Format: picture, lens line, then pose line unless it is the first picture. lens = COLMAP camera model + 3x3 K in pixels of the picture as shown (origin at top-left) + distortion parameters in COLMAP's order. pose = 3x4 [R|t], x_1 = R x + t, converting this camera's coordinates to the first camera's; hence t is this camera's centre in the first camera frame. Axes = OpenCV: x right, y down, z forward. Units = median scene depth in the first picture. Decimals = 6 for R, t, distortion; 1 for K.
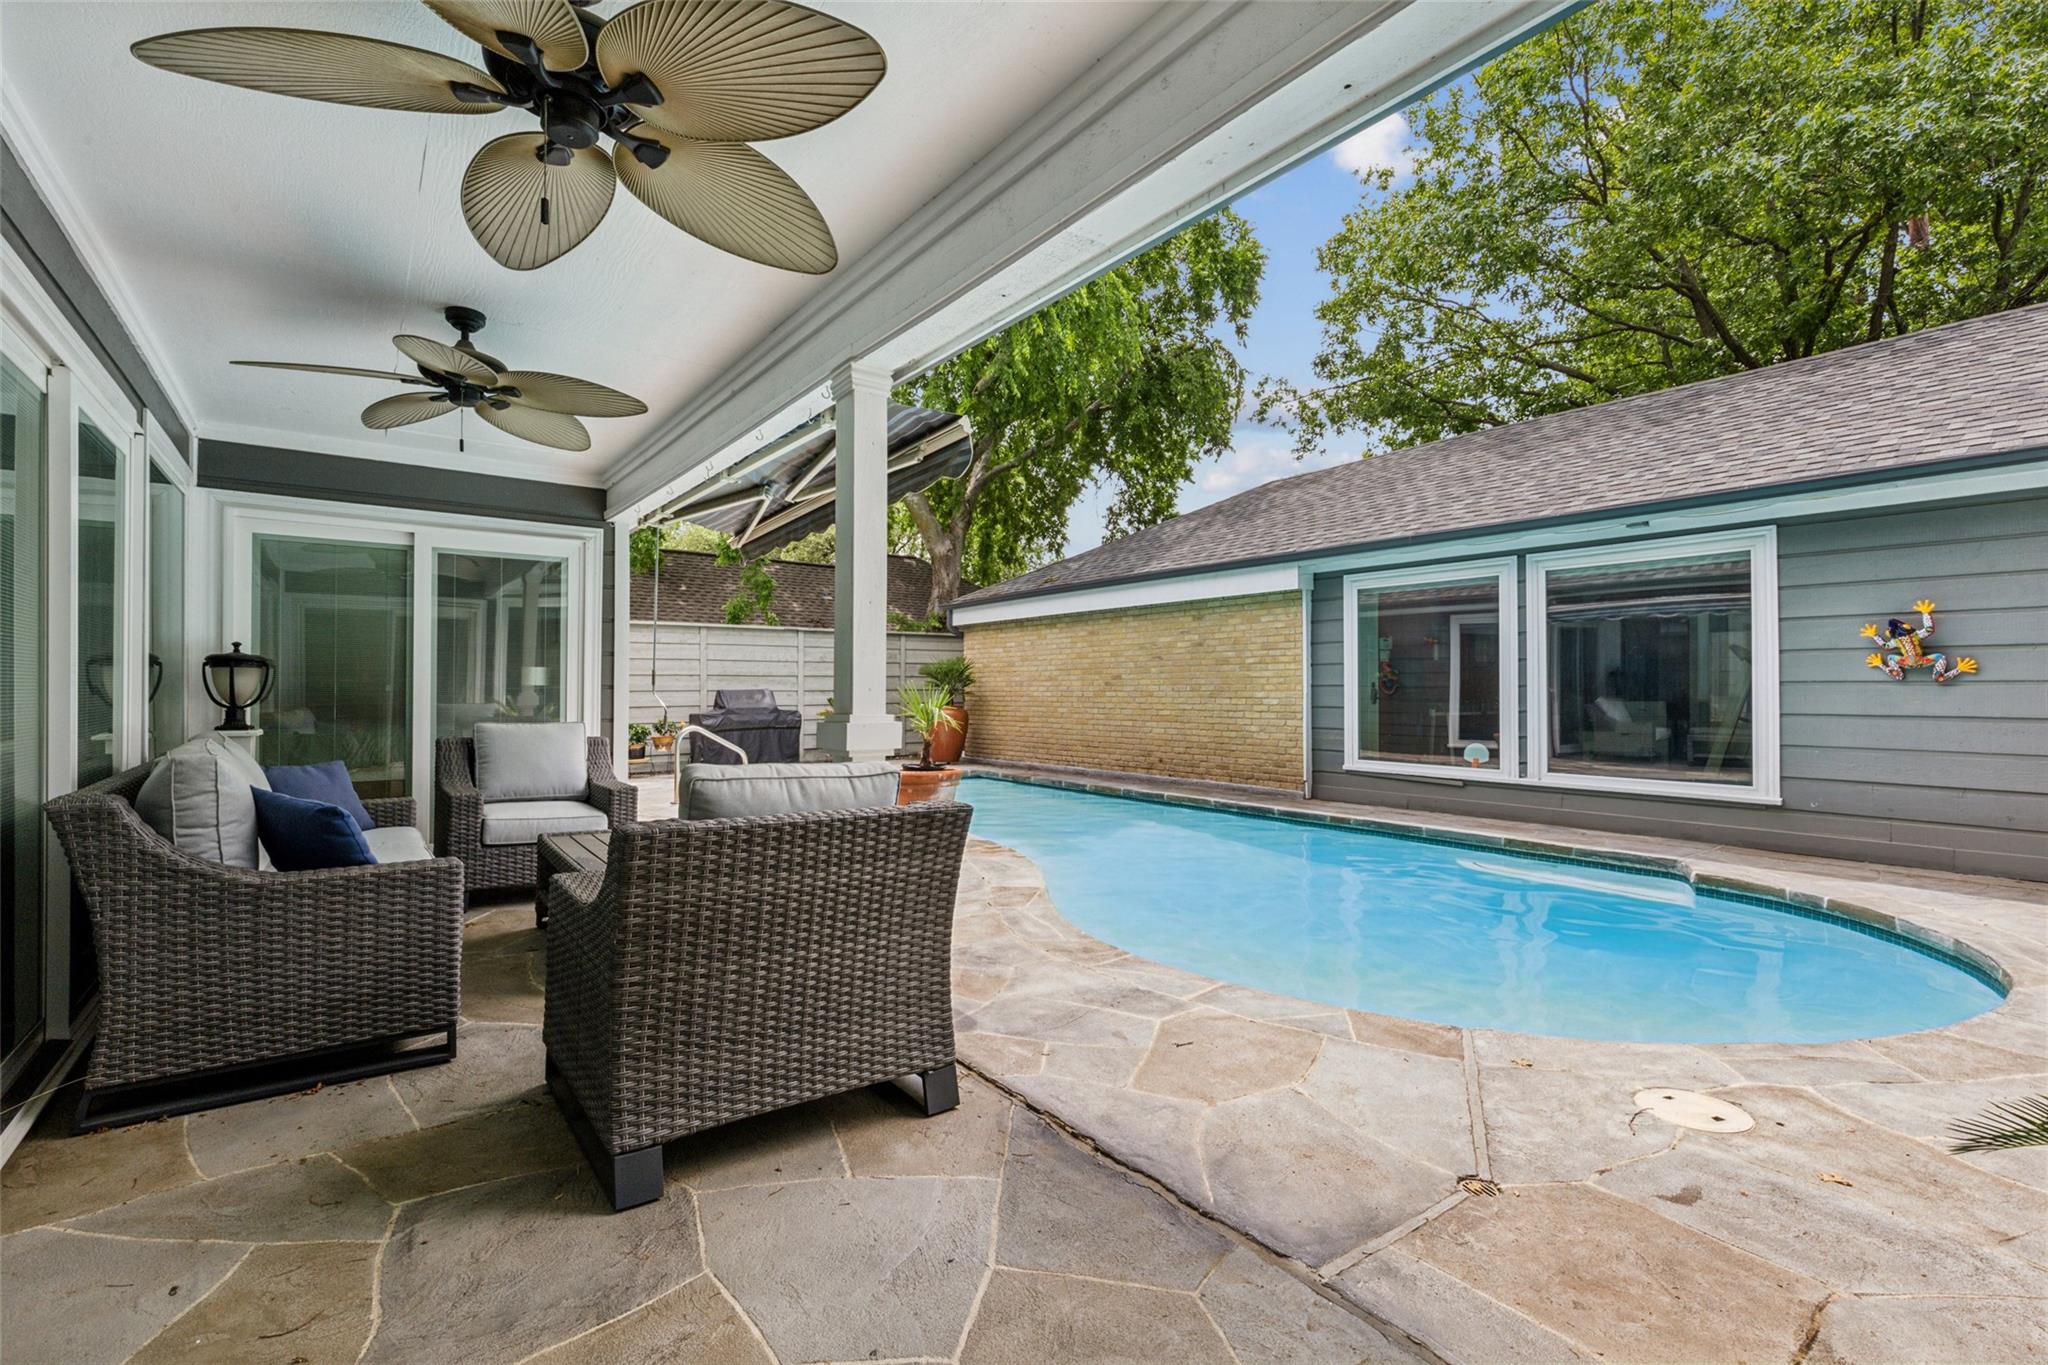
lens RADIAL K [[925.9, 0, 1027.9], [0, 925.9, 684.0], [0, 0, 1]] dist [-0.001992, -0.000205]
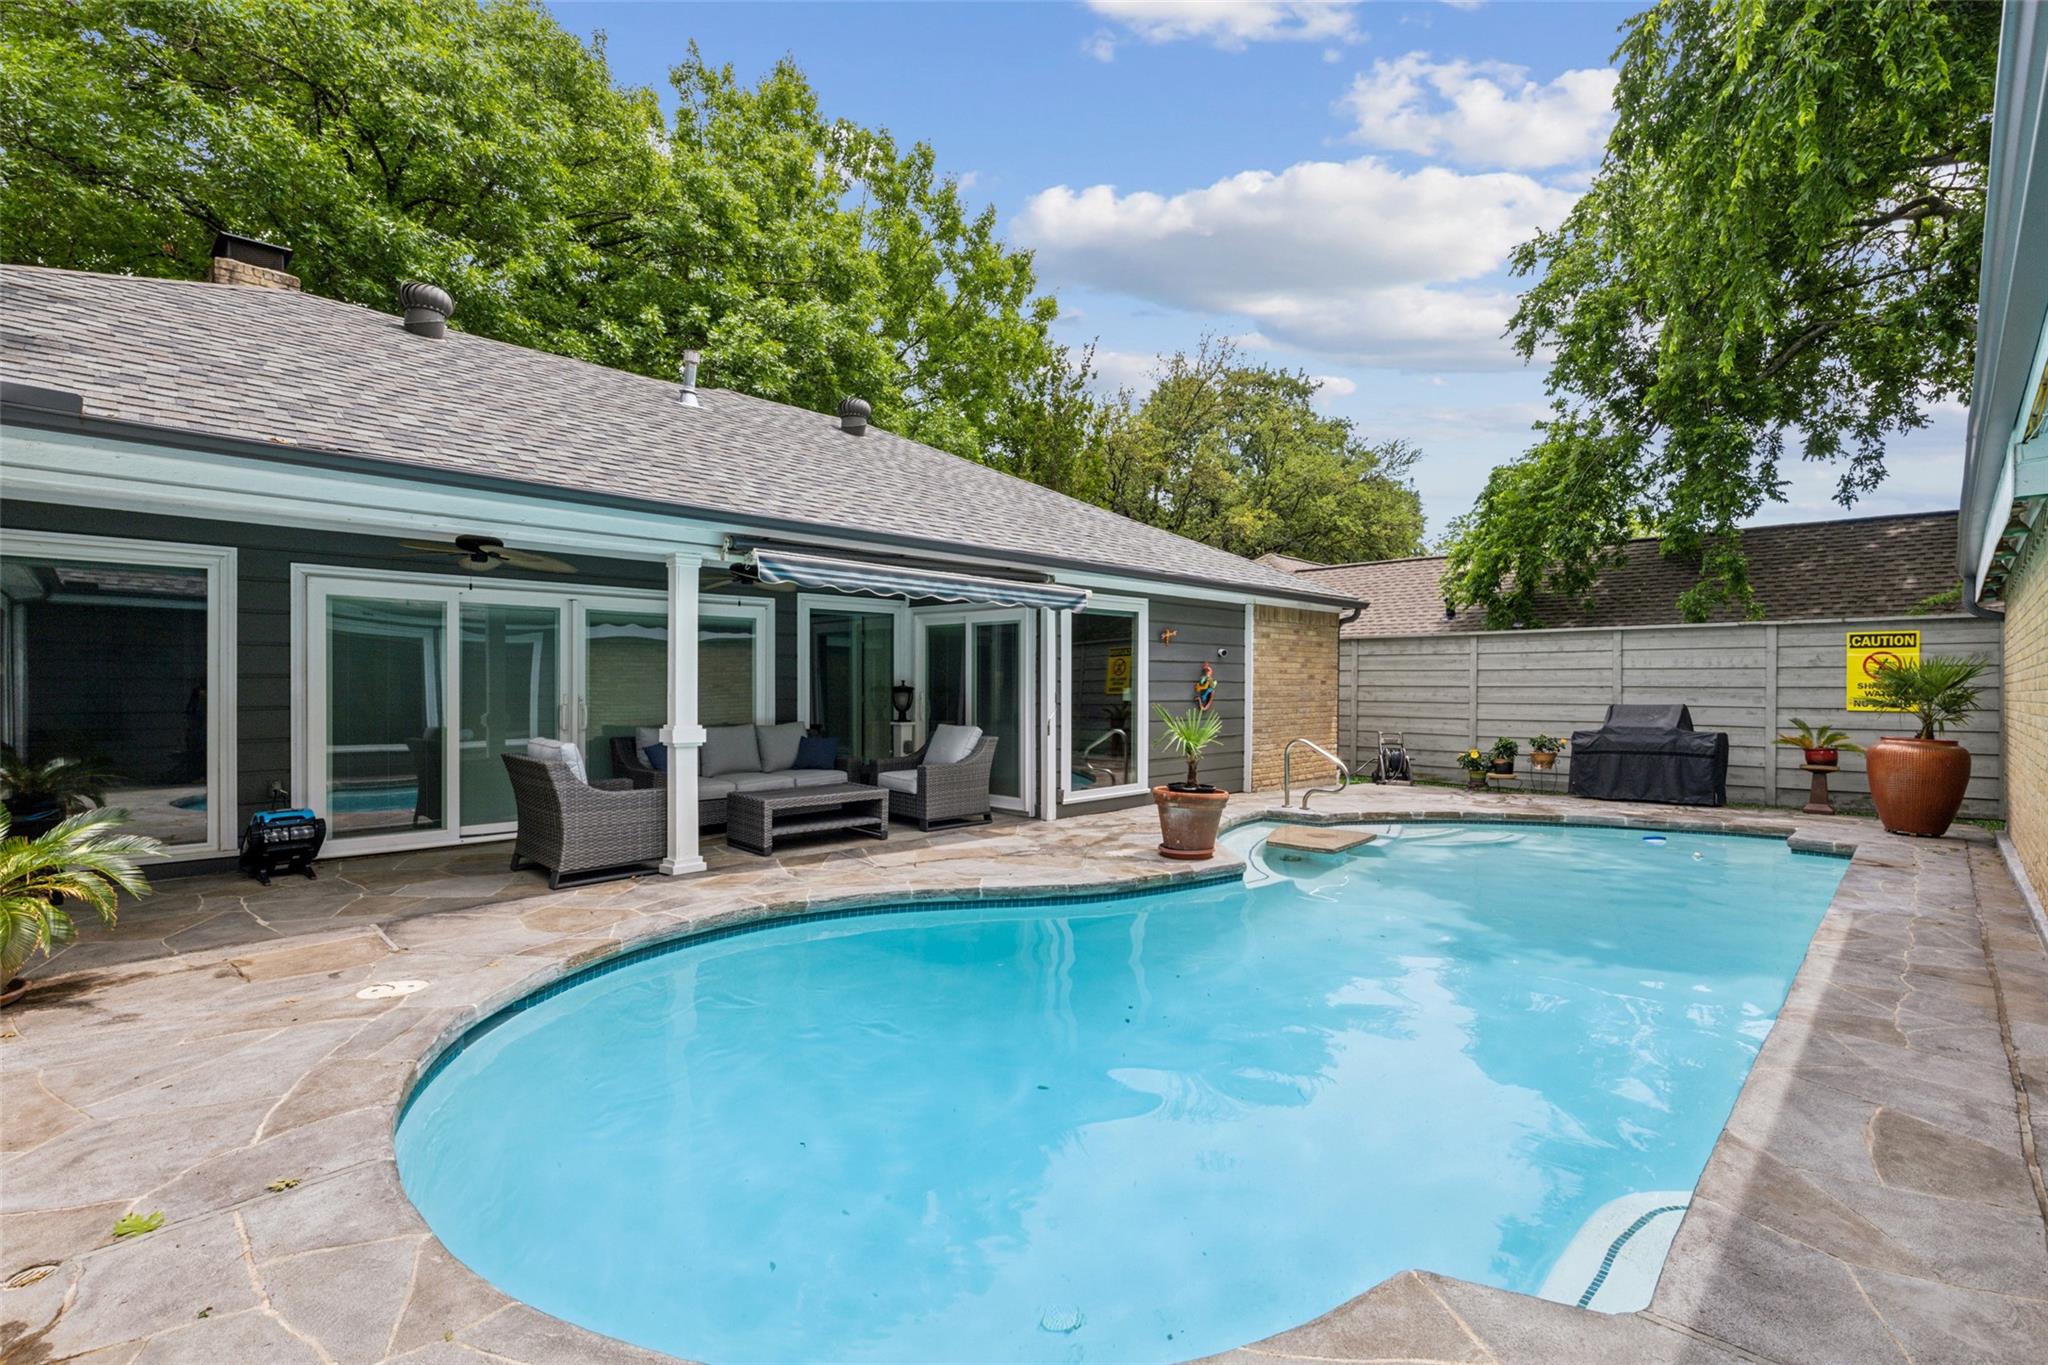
lens RADIAL K [[925.9, 0, 1032.2], [0, 925.9, 686.9], [0, 0, 1]] dist [-0.001992, -0.000205]
pose [[0.150365, -0.002335, -0.988628, 2.333445], [0.006533, 0.999978, -0.001368, -0.065553], [0.988609, -0.006253, 0.150377, 1.739713]]
